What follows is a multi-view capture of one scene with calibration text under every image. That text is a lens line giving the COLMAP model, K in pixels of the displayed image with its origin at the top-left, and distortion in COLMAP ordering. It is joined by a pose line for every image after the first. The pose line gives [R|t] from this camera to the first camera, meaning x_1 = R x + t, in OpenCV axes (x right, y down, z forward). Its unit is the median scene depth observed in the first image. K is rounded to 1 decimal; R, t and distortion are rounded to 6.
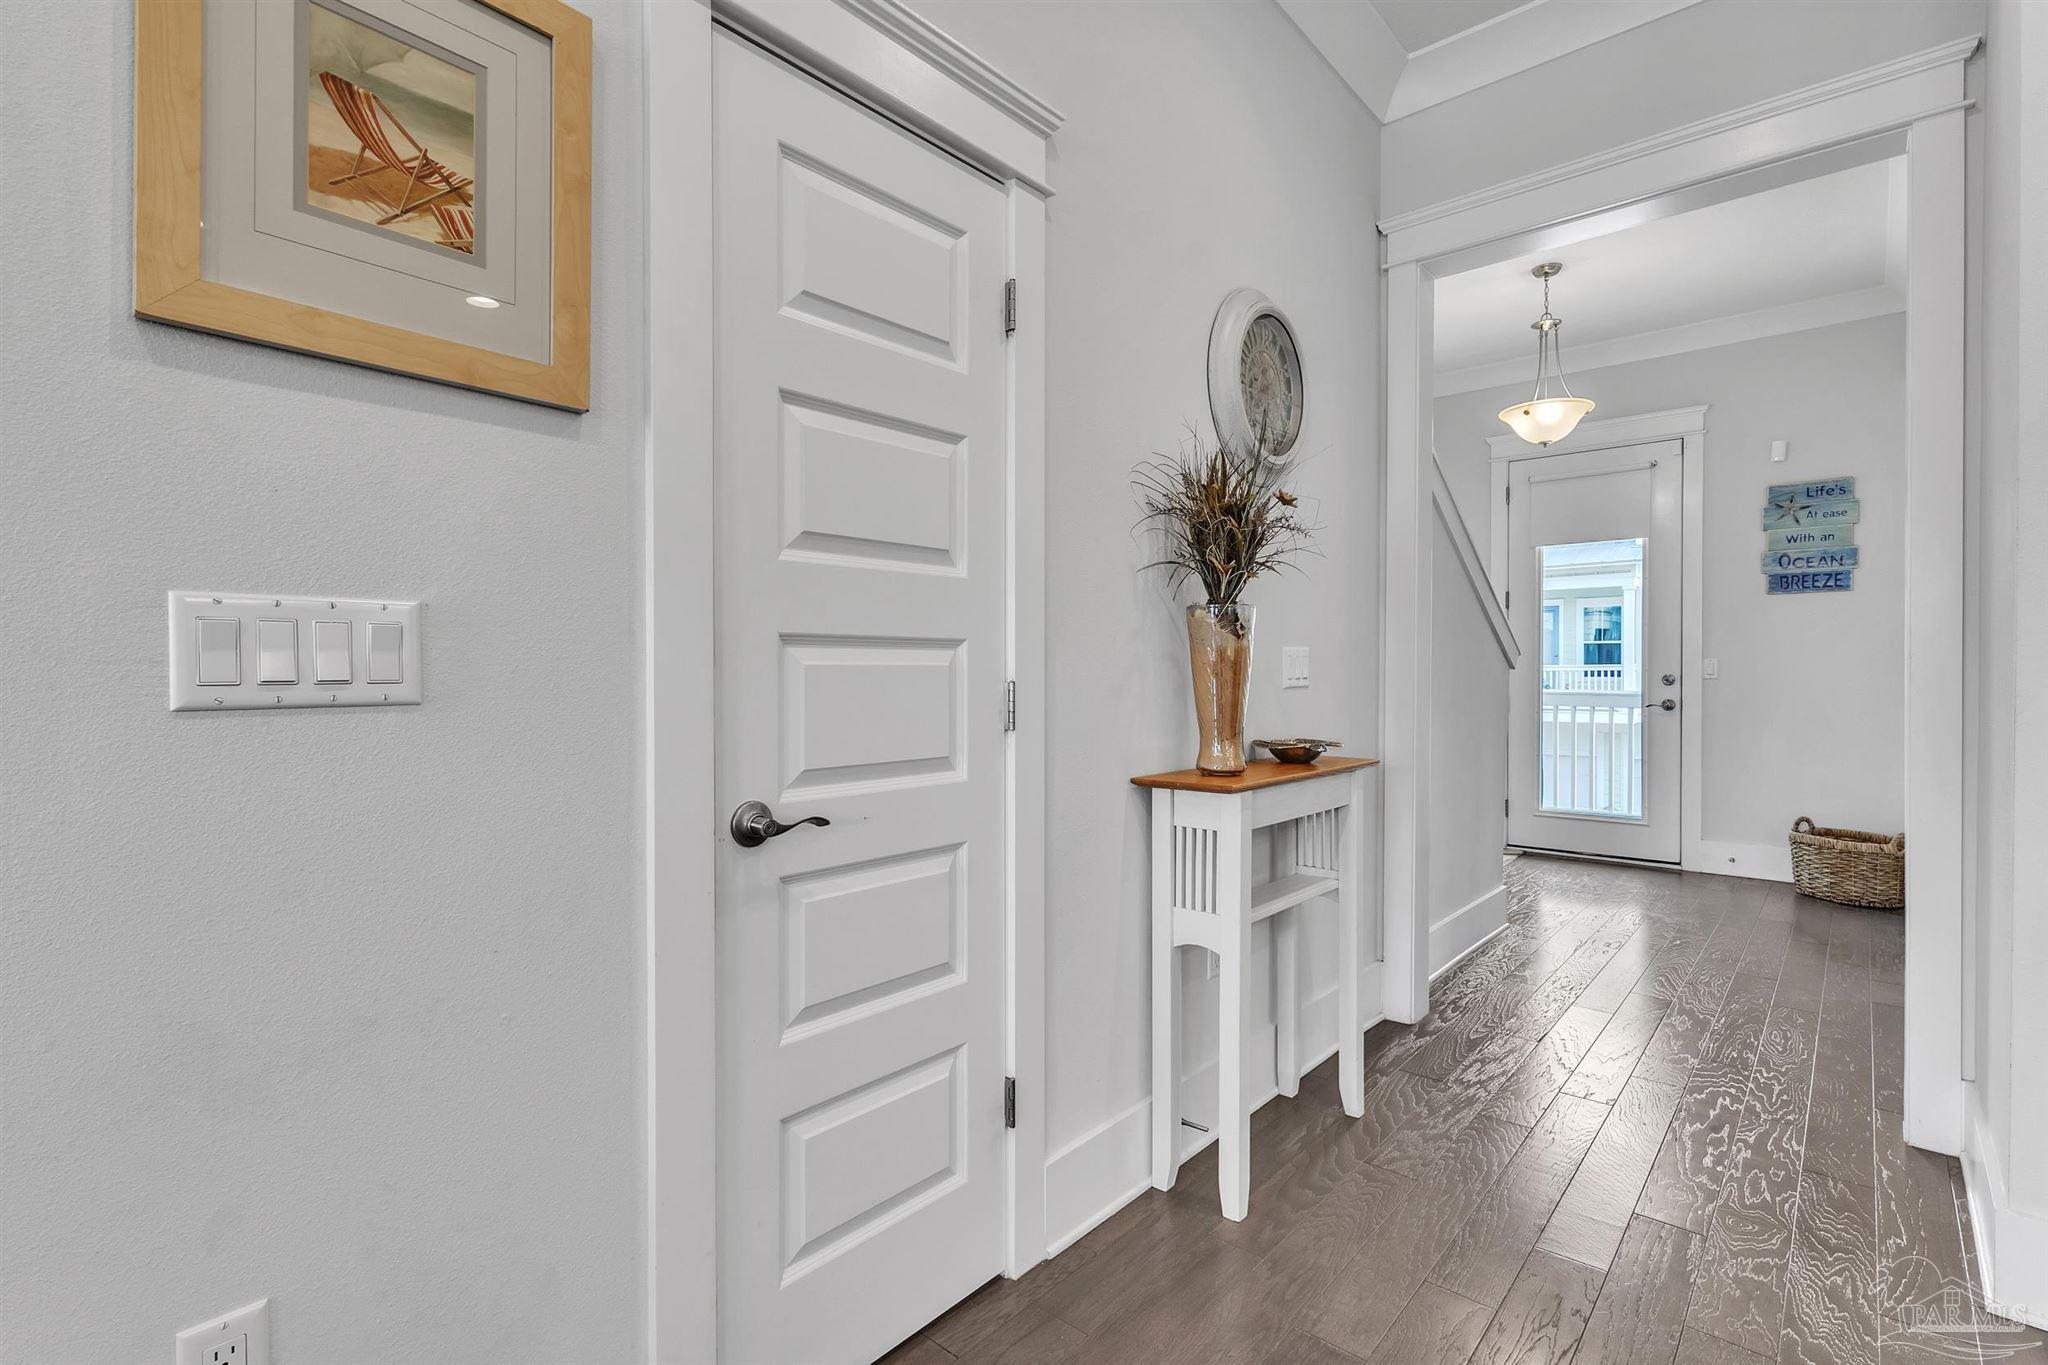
lens RADIAL K [[963.5, 0, 1027.7], [0, 963.5, 679.8], [0, 0, 1]] dist [0.003287, 0.002096]
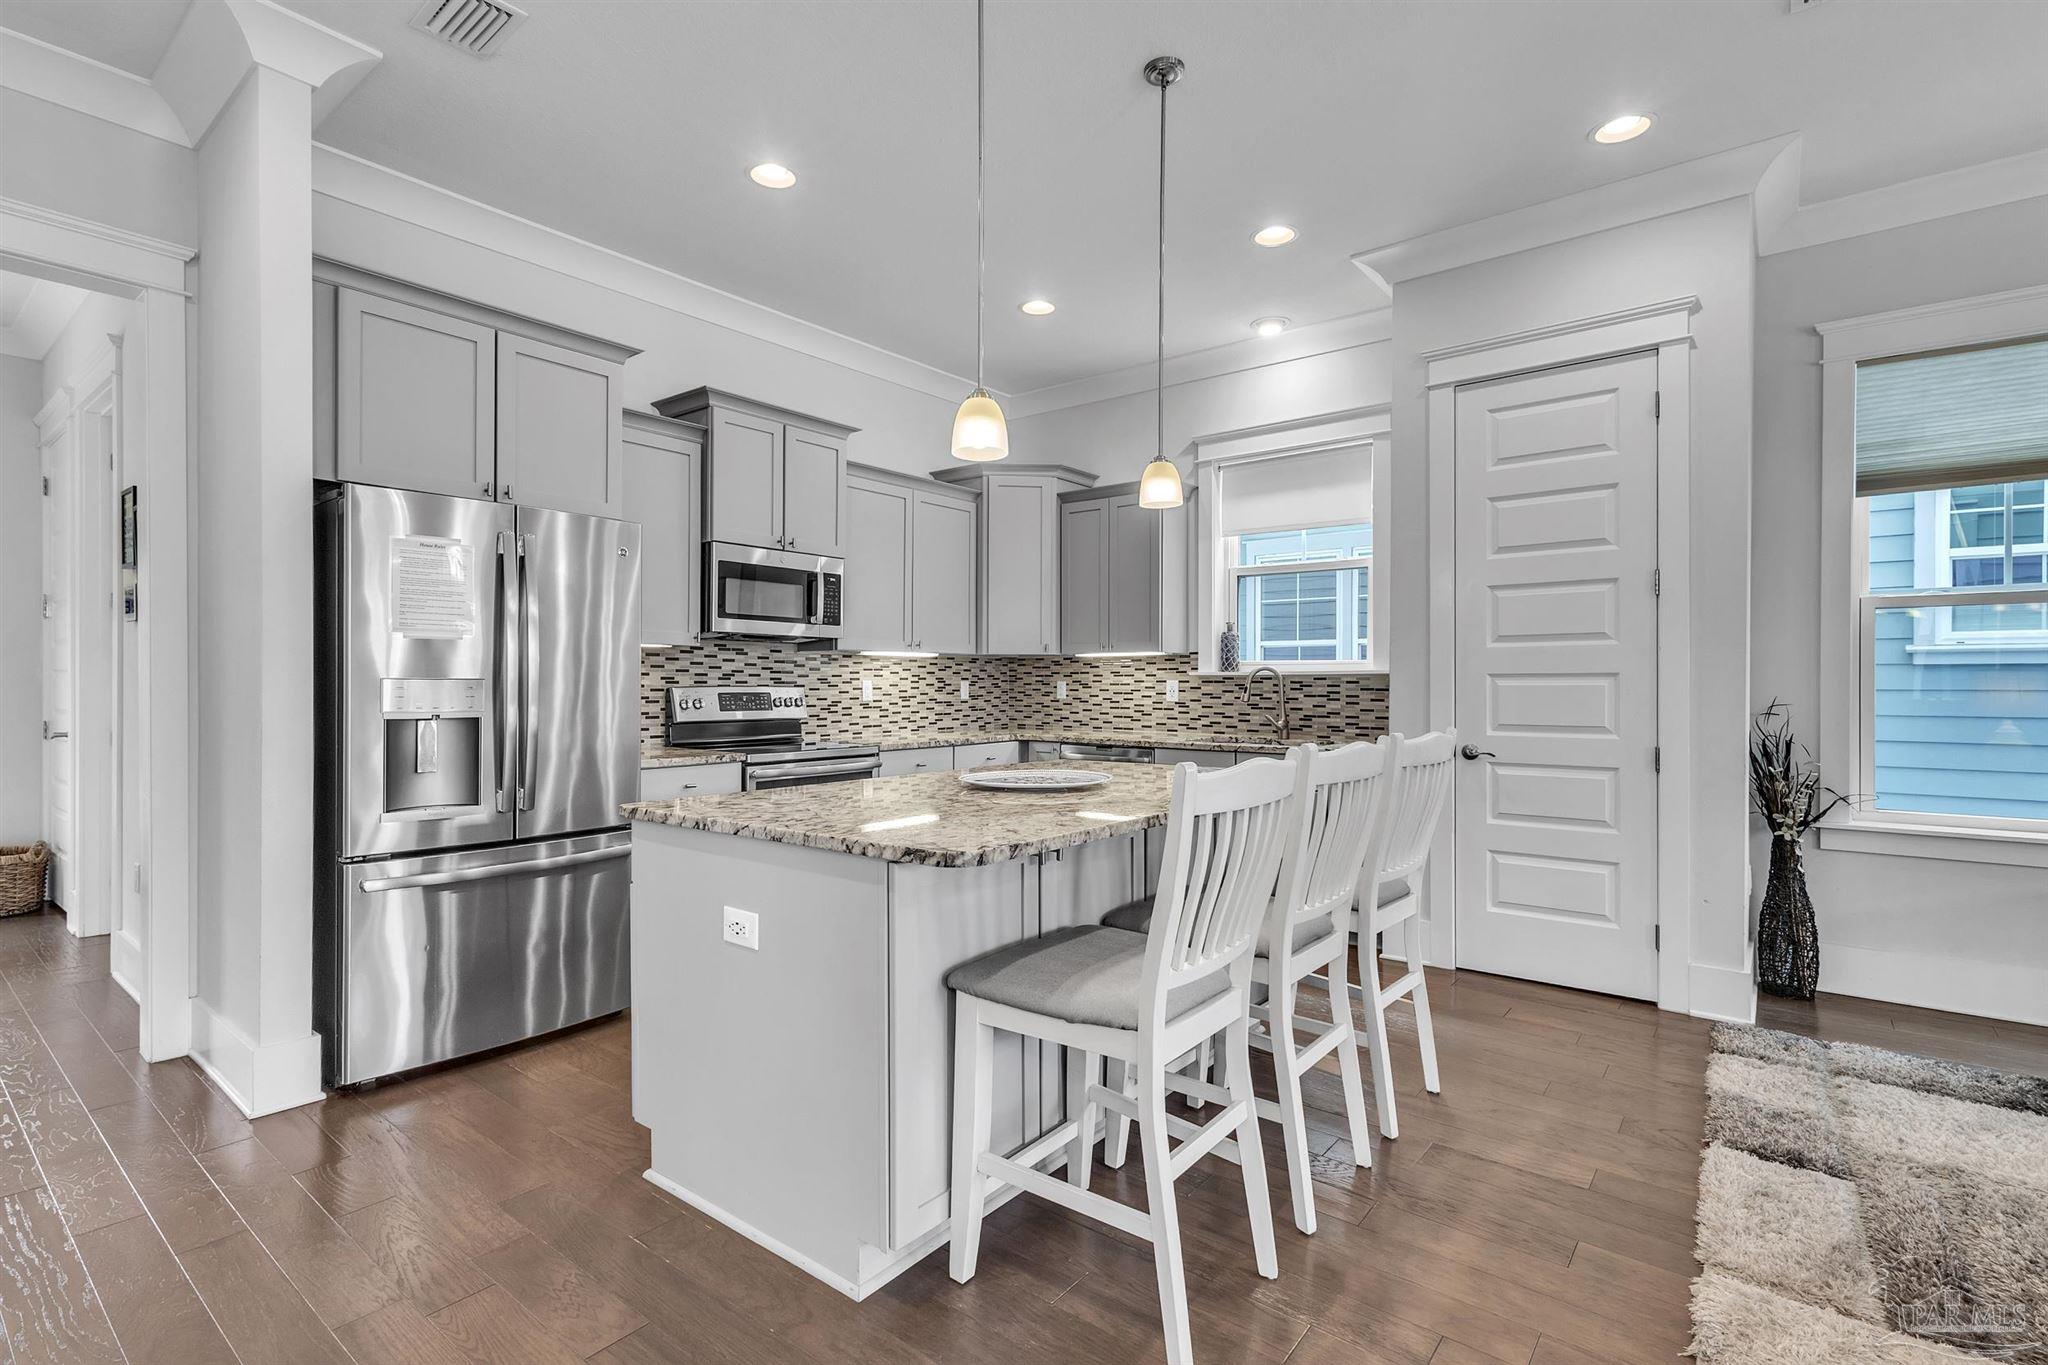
lens RADIAL K [[963.5, 0, 1026.6], [0, 963.5, 685.5], [0, 0, 1]] dist [0.003287, 0.002096]
pose [[-0.037721, -0.003443, 0.999282, -0.451782], [0.001927, 0.999992, 0.003518, -0.036333], [-0.999286, 0.002058, -0.037714, -0.140930]]
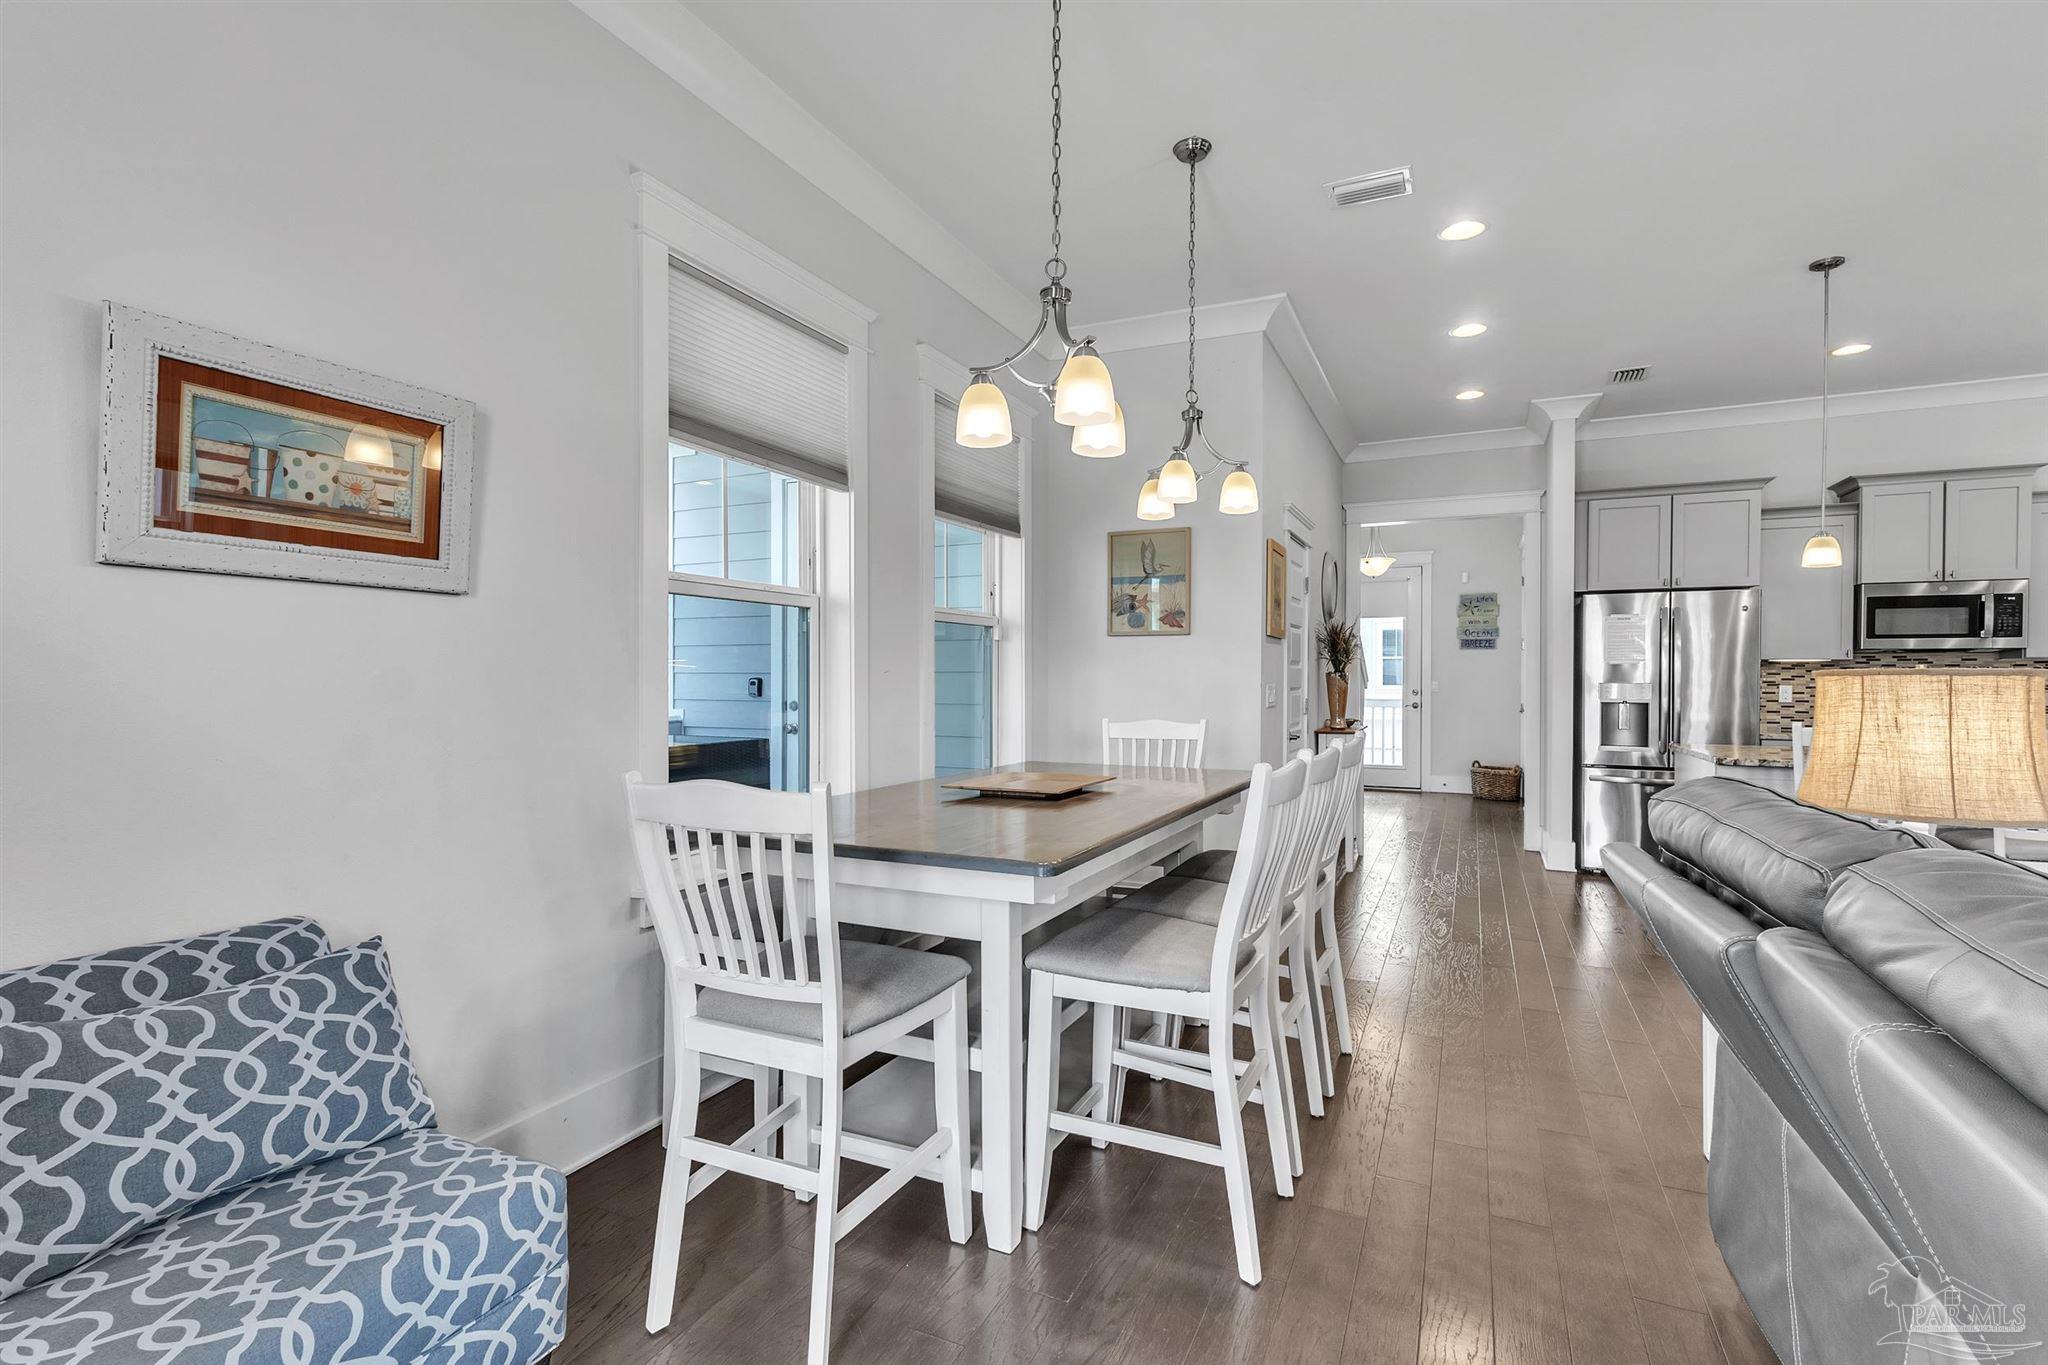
lens RADIAL K [[963.5, 0, 1029.5], [0, 963.5, 679.1], [0, 0, 1]] dist [0.003287, 0.002096]
pose [[0.960512, 0.004860, 0.278197, -1.411922], [-0.003641, 0.999981, -0.004897, -0.033865], [-0.278216, 0.003691, 0.960511, -1.456468]]
